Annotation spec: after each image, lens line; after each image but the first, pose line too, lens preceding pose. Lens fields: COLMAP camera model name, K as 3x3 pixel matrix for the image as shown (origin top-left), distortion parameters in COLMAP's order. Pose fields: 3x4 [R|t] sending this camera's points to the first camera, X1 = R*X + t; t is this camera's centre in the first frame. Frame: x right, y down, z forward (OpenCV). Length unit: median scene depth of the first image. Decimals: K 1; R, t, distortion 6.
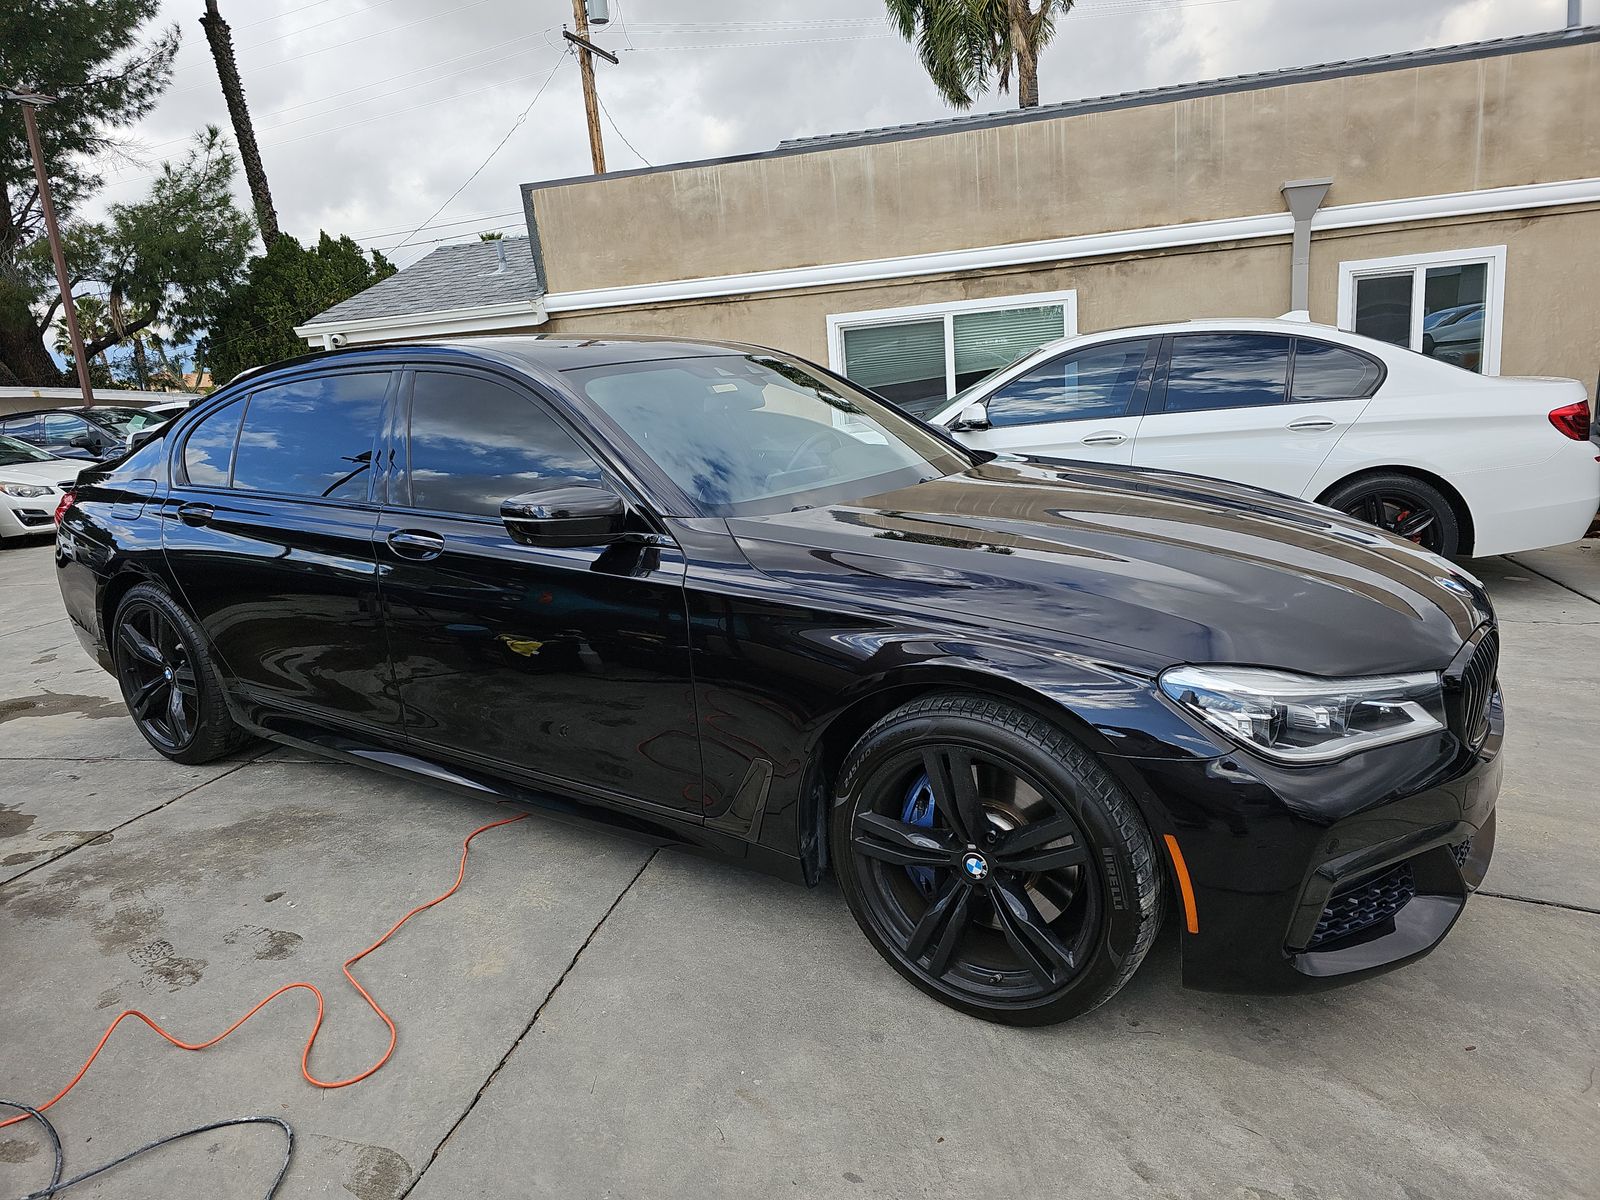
lens RADIAL K [[1065.6, 0, 802.1], [0, 1065.6, 602.6], [0, 0, 1]] dist [0.001705, -0.020106]
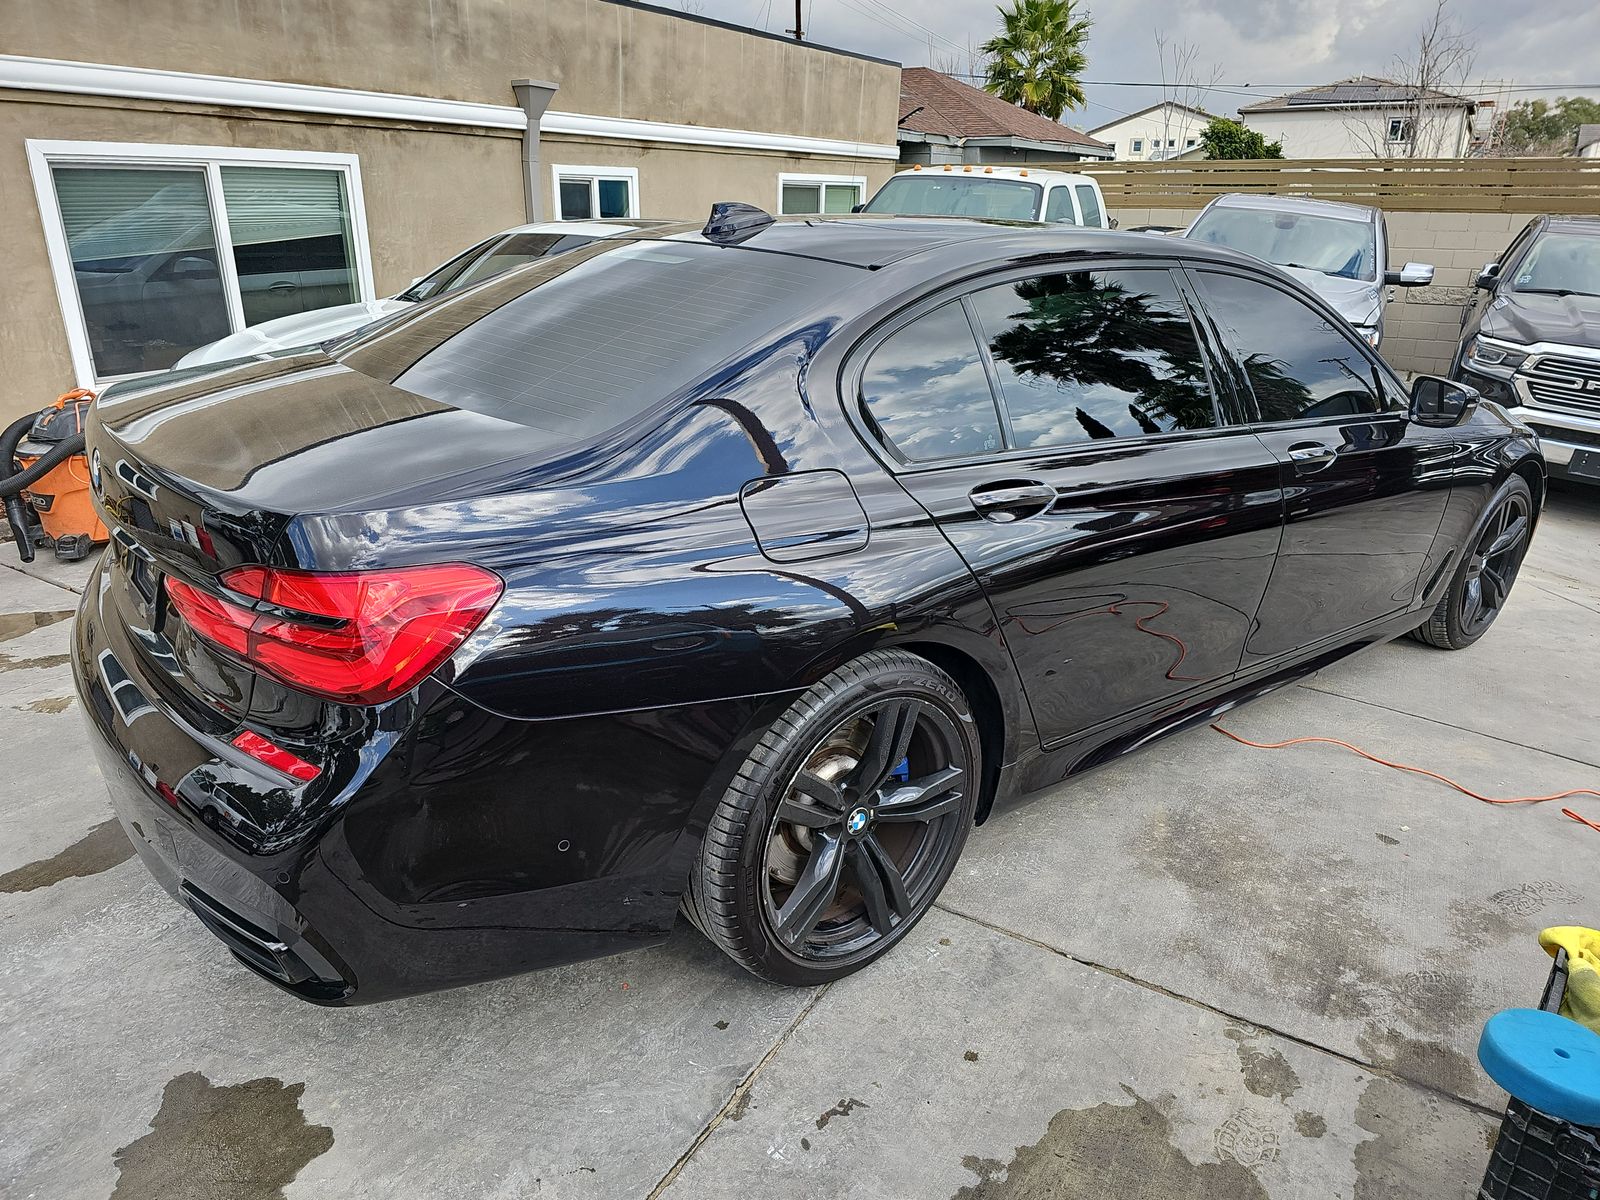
lens RADIAL K [[1065.6, 0, 798.5], [0, 1065.6, 600.5], [0, 0, 1]] dist [0.001705, -0.020106]
pose [[0.297809, -0.240647, 0.923796, -0.516454], [0.168013, 0.965812, 0.197429, -0.056937], [-0.939724, 0.096414, 0.328059, 0.423062]]
